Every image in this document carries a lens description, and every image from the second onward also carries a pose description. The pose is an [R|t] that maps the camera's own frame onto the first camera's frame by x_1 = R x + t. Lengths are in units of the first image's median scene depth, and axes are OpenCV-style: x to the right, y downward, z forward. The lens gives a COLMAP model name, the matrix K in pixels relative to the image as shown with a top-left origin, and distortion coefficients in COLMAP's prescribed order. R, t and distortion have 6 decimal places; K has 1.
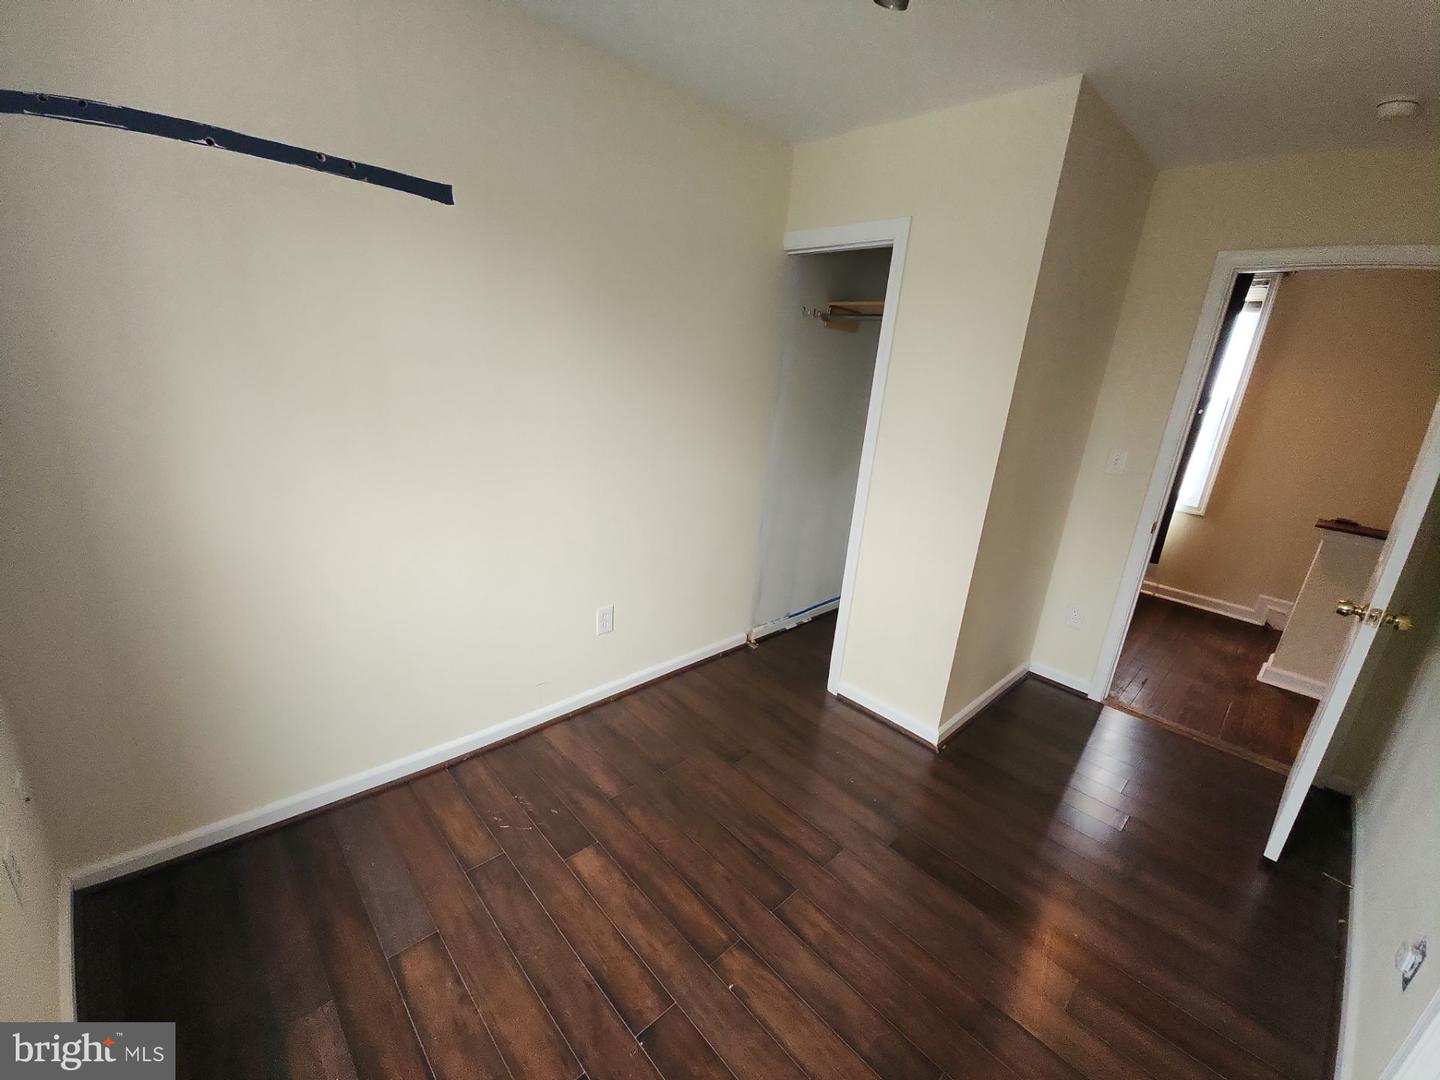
lens RADIAL K [[588.8, 0, 723.5], [0, 588.8, 541.9], [0, 0, 1]] dist [0.000021, -0.000040]
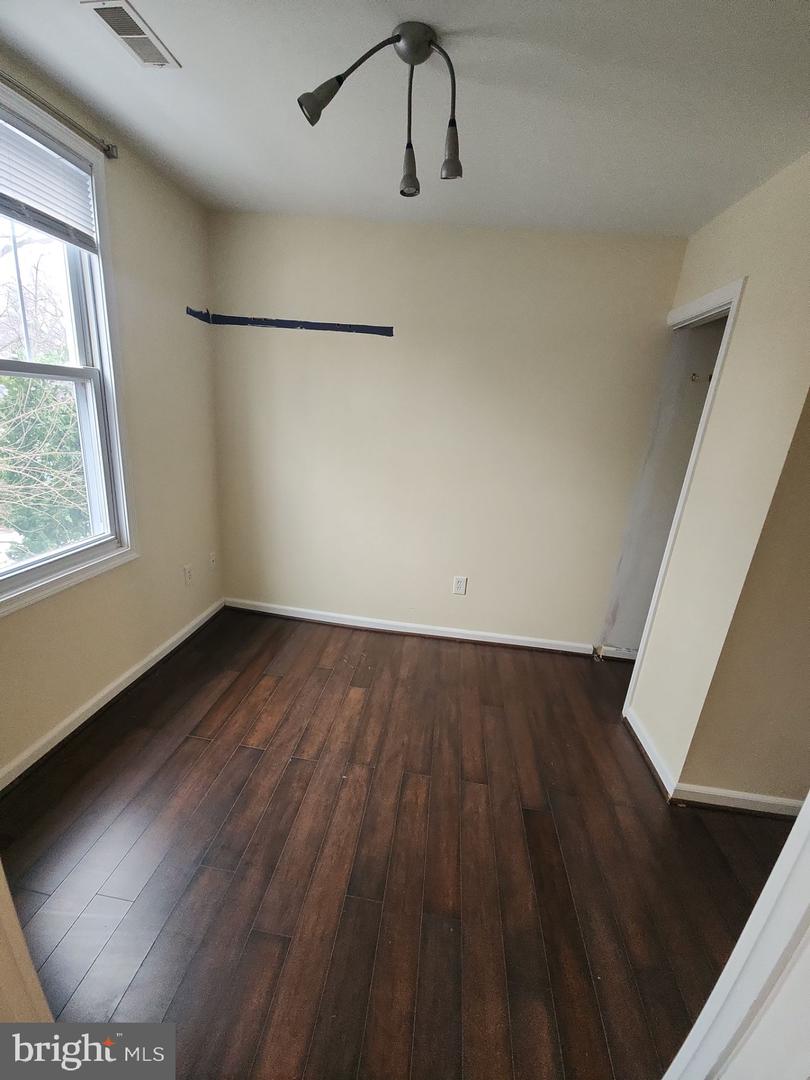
lens RADIAL K [[441.6, 0, 403.5], [0, 441.6, 547.3], [0, 0, 1]] dist [0.000021, -0.000040]
pose [[0.636464, 0.203850, -0.743881, 0.768593], [-0.254791, 0.965869, 0.046683, 0.030736], [0.728007, 0.159822, 0.666680, 0.165520]]
